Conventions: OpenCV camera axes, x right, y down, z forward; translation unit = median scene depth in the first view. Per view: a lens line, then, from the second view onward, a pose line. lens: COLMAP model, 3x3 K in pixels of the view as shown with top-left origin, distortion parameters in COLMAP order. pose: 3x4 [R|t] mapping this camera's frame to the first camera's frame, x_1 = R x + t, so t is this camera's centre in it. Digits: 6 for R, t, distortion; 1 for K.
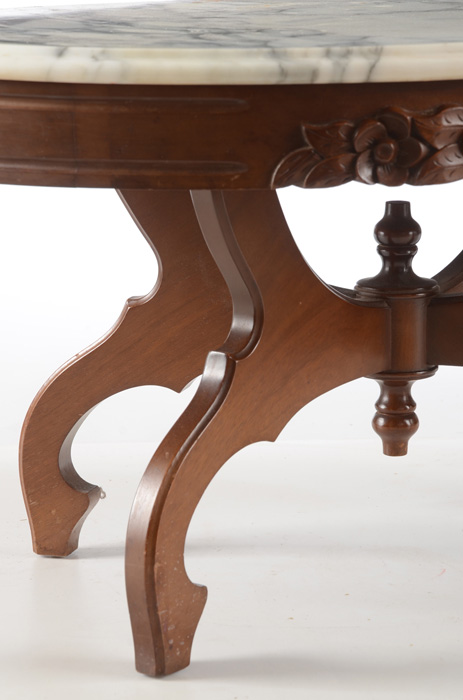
lens RADIAL K [[2730.8, 0, 230.3], [0, 2730.8, 363.1], [0, 0, 1]] dist [1.138532, 0.000000]
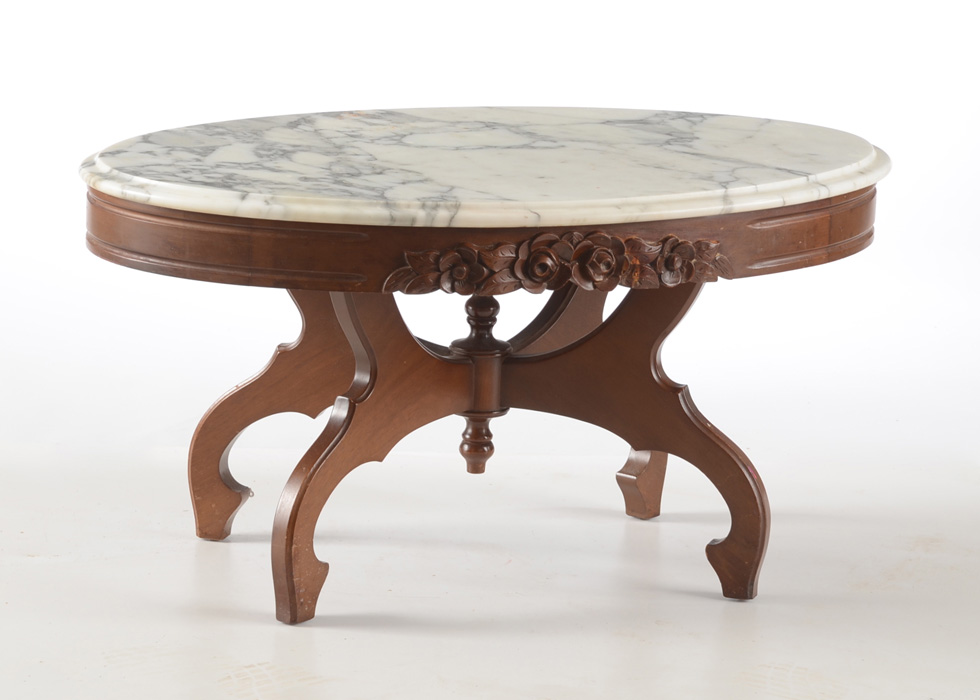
lens RADIAL K [[5389.9, 0, 487.0], [0, 5389.9, 349.6], [0, 0, 1]] dist [1.469120, 0.000000]
pose [[0.999120, 0.039641, 0.013714, 0.030167], [-0.039964, 0.998909, 0.024158, -0.098104], [-0.012742, -0.024685, 0.999614, -1.763825]]
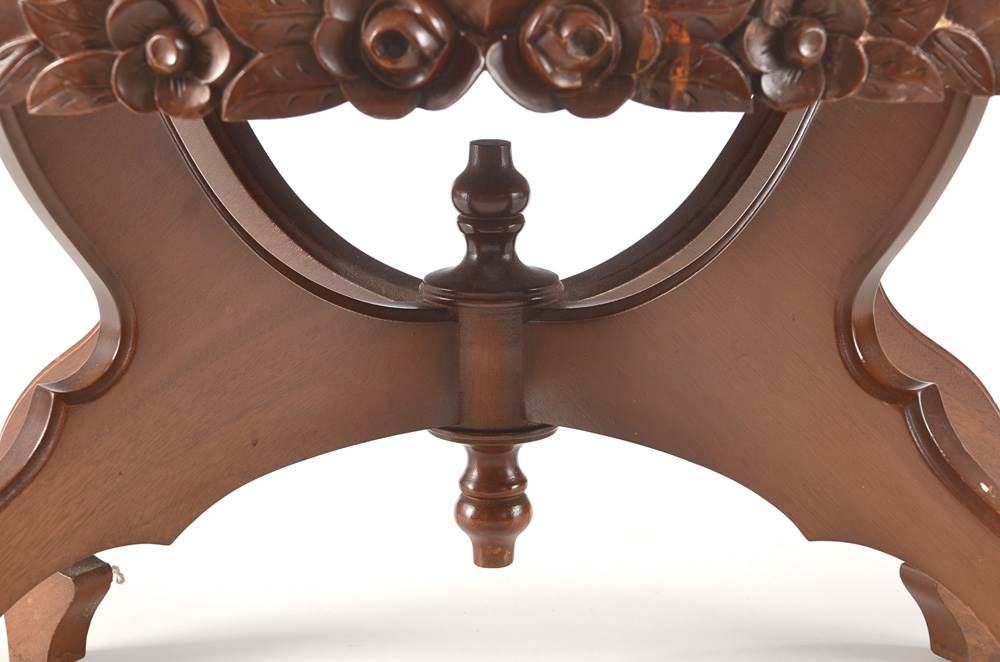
lens RADIAL K [[2871.3, 0, 503.4], [0, 2871.3, 354.5], [0, 0, 1]] dist [0.637391, 0.000000]
pose [[0.950154, 0.067726, -0.304335, 0.273281], [-0.057414, 0.997436, 0.042717, -0.042915], [0.306448, -0.023115, 0.951607, 0.446944]]
